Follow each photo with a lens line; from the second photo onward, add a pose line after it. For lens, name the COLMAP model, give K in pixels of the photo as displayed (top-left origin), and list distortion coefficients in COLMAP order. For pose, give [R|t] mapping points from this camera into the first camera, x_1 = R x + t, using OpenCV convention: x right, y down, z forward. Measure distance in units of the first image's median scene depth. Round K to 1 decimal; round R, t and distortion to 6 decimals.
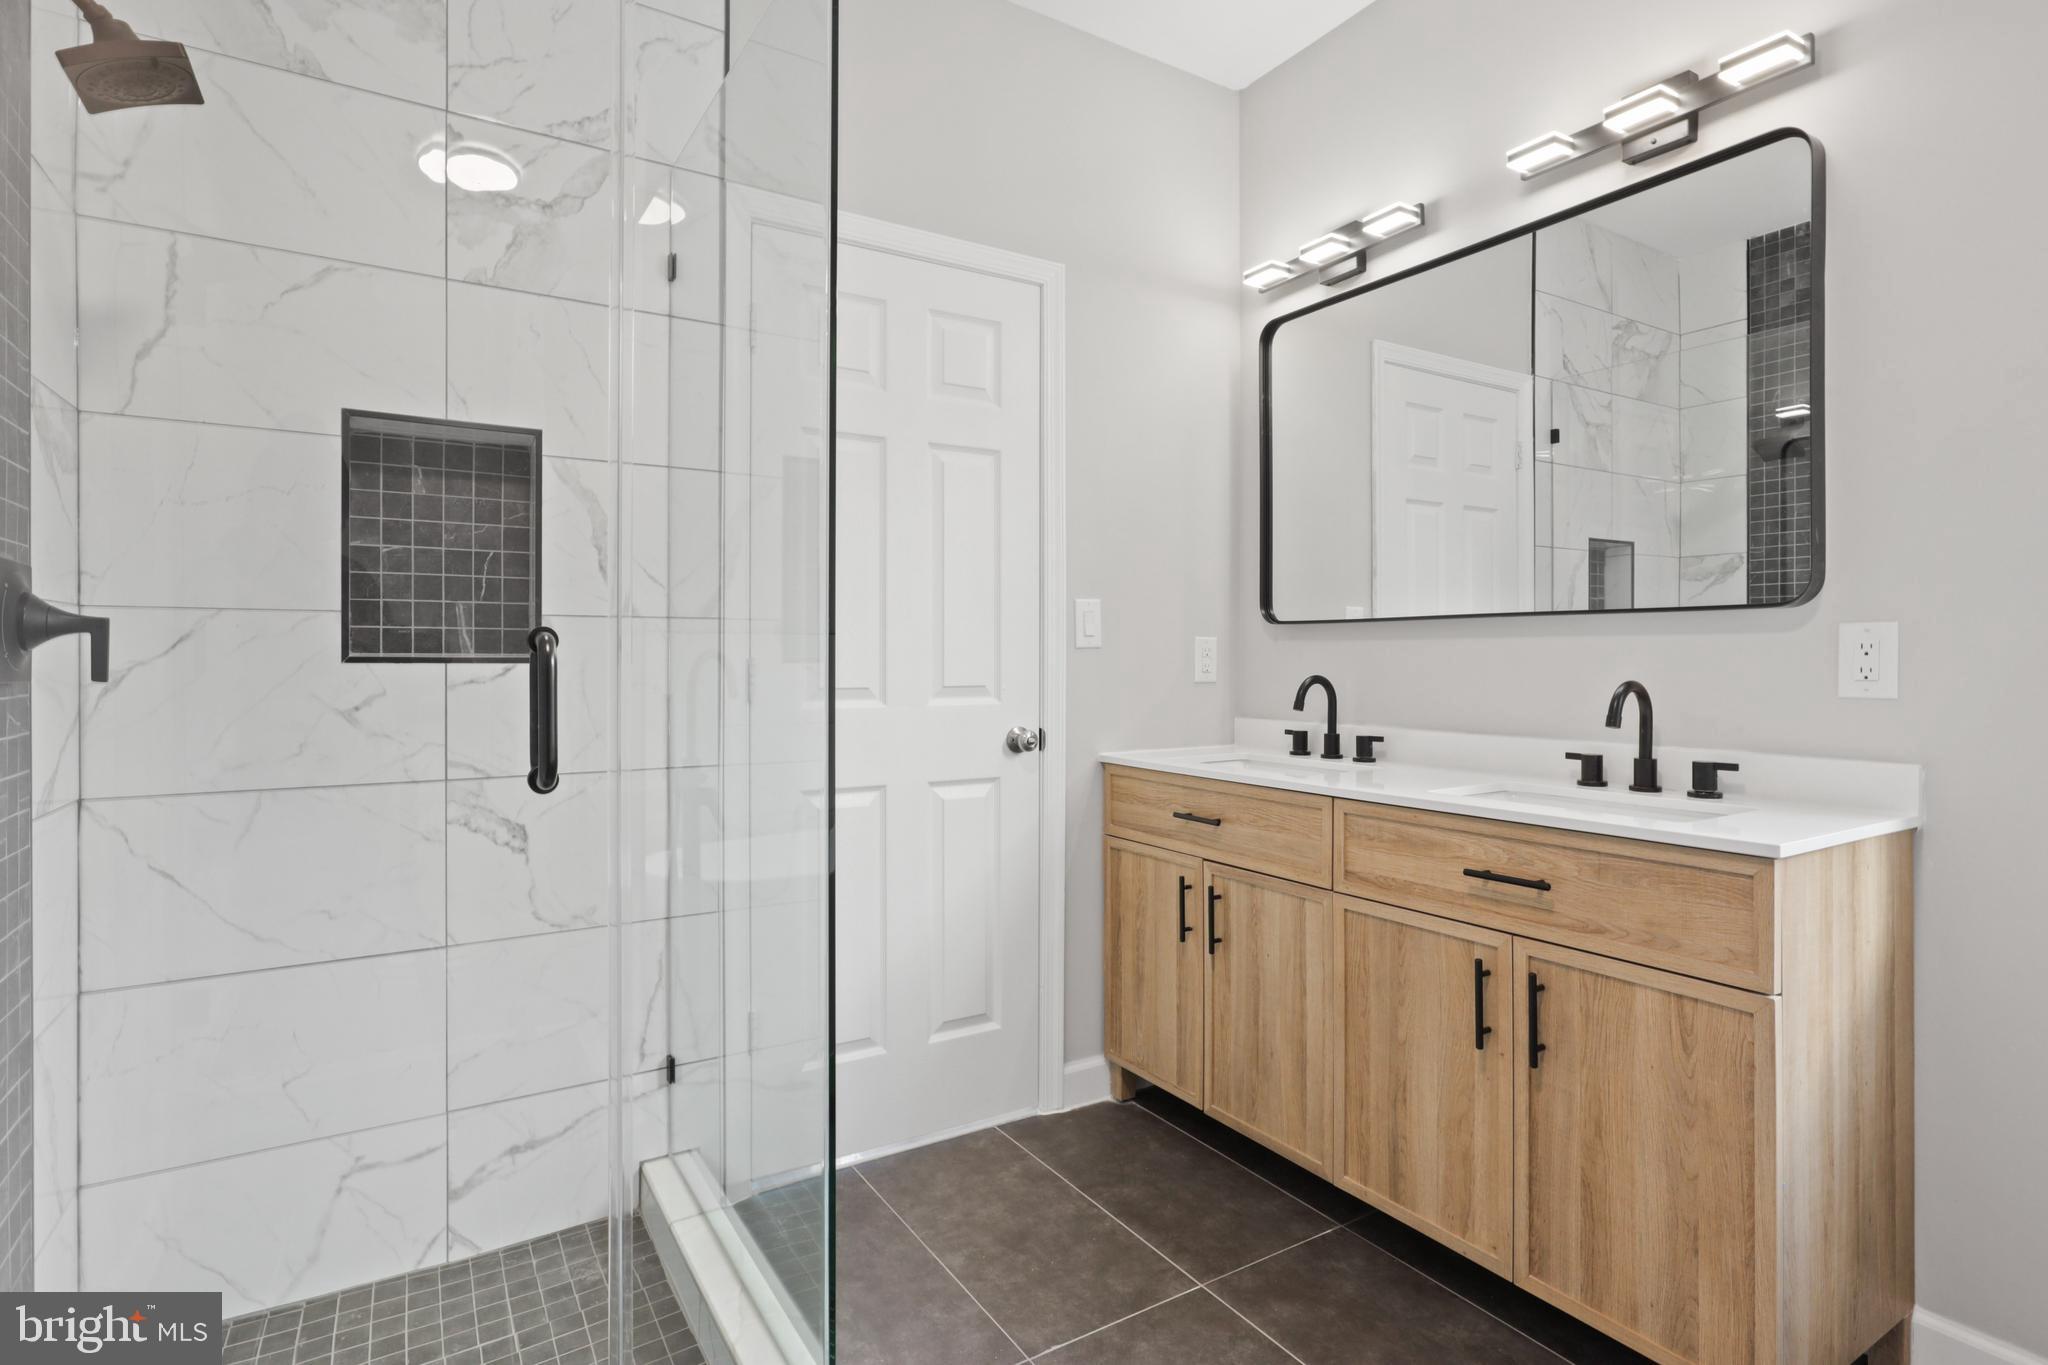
lens RADIAL K [[1018.3, 0, 1020.3], [0, 1018.3, 667.9], [0, 0, 1]] dist [-0.015077, 0.007547]
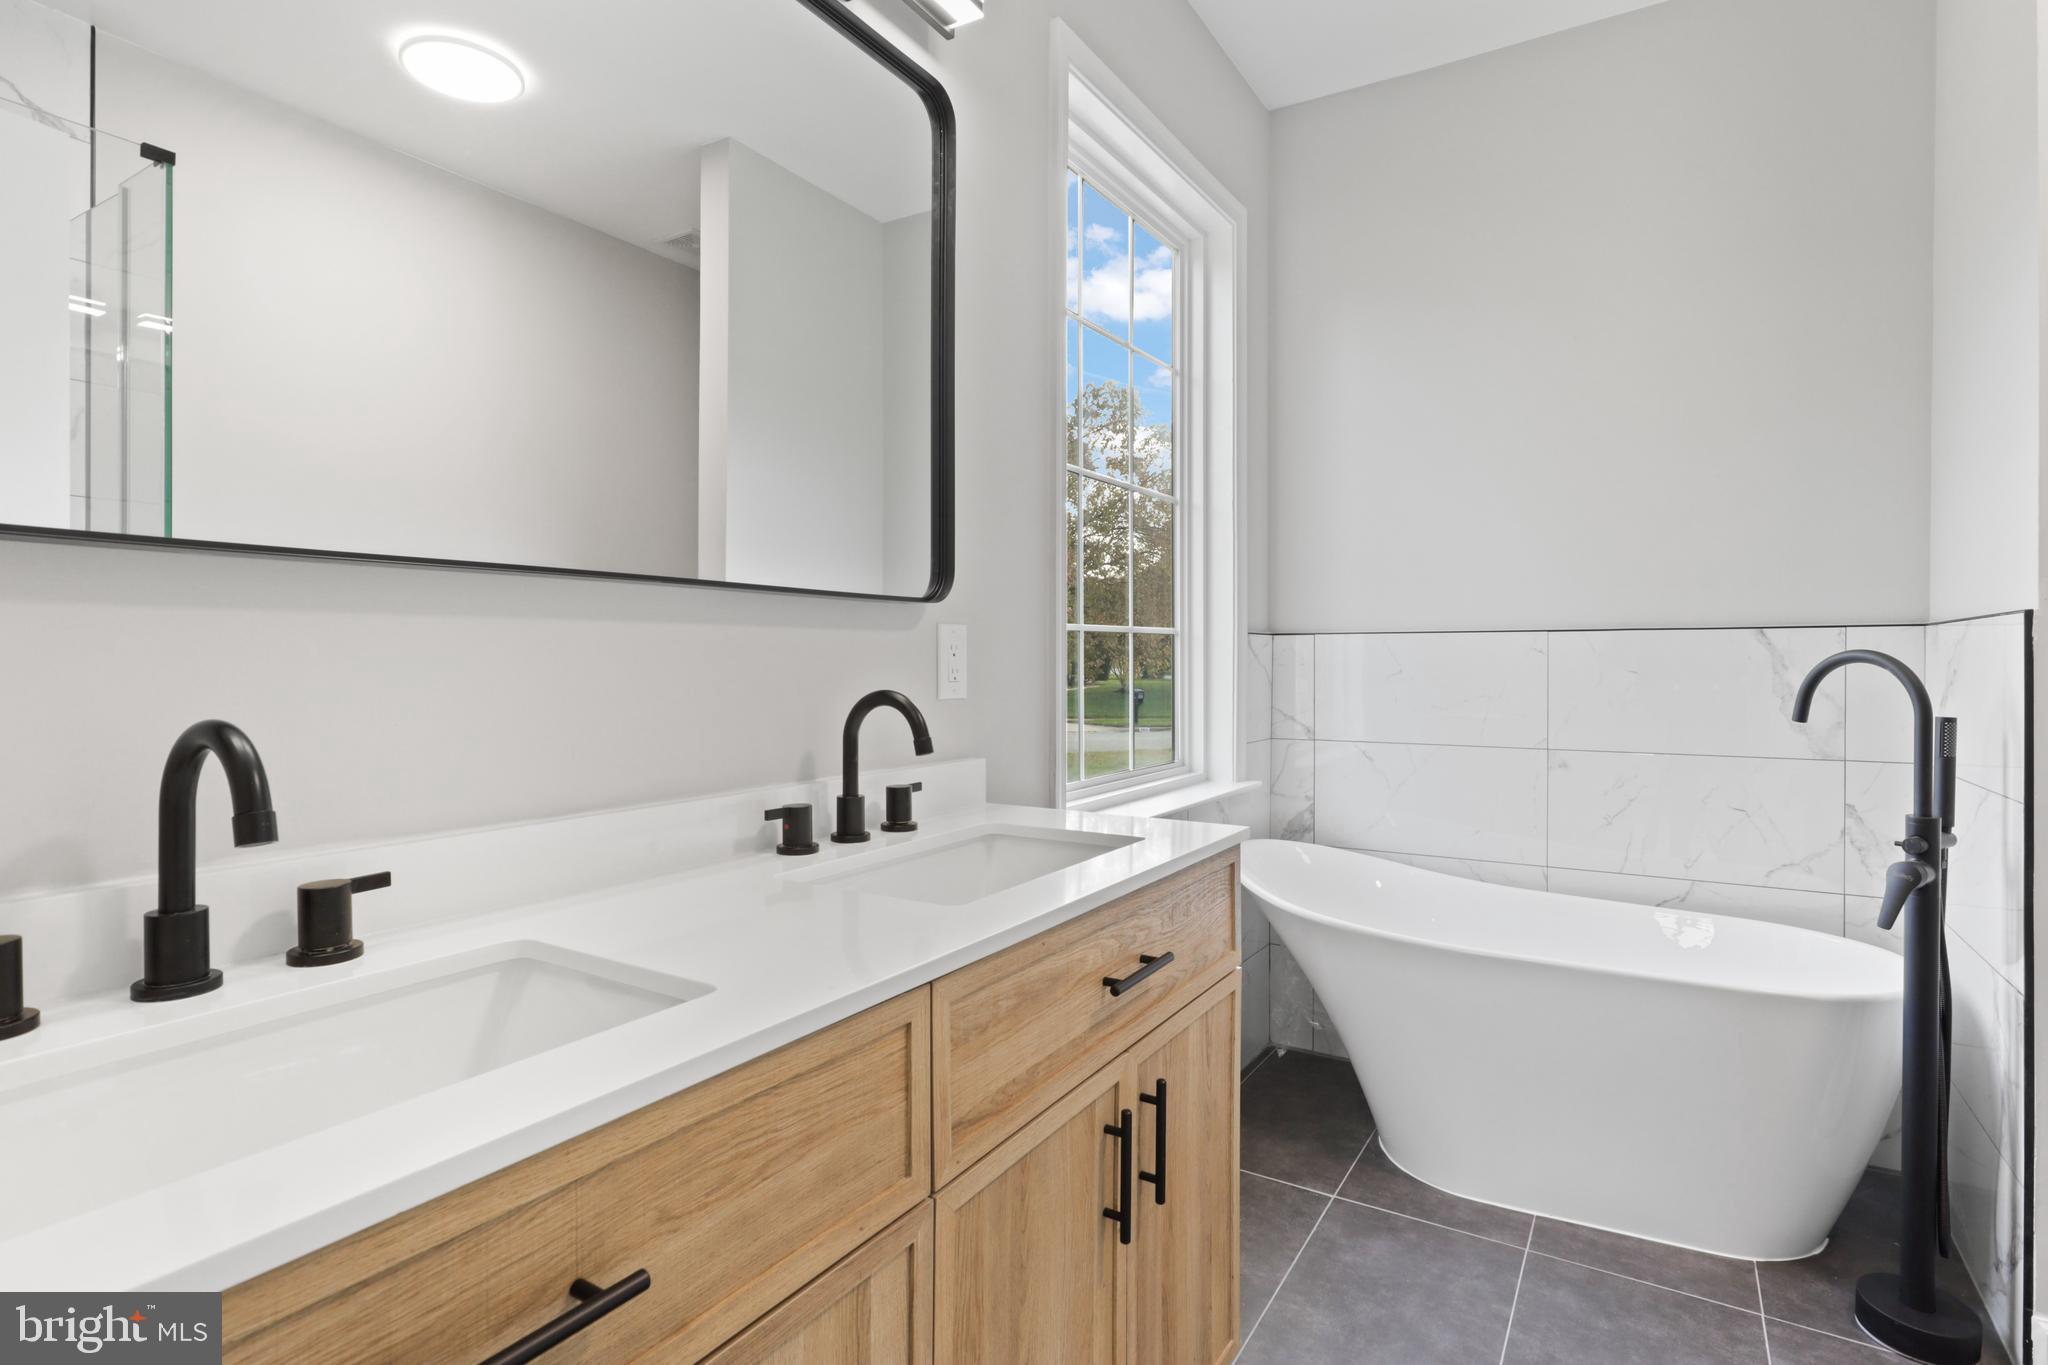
lens RADIAL K [[1018.3, 0, 1023.5], [0, 1018.3, 662.1], [0, 0, 1]] dist [-0.015077, 0.007547]
pose [[-0.430426, -0.009853, 0.902572, -0.108571], [0.009657, 0.999833, 0.015520, -0.018119], [-0.902574, 0.015396, -0.430259, 1.189024]]
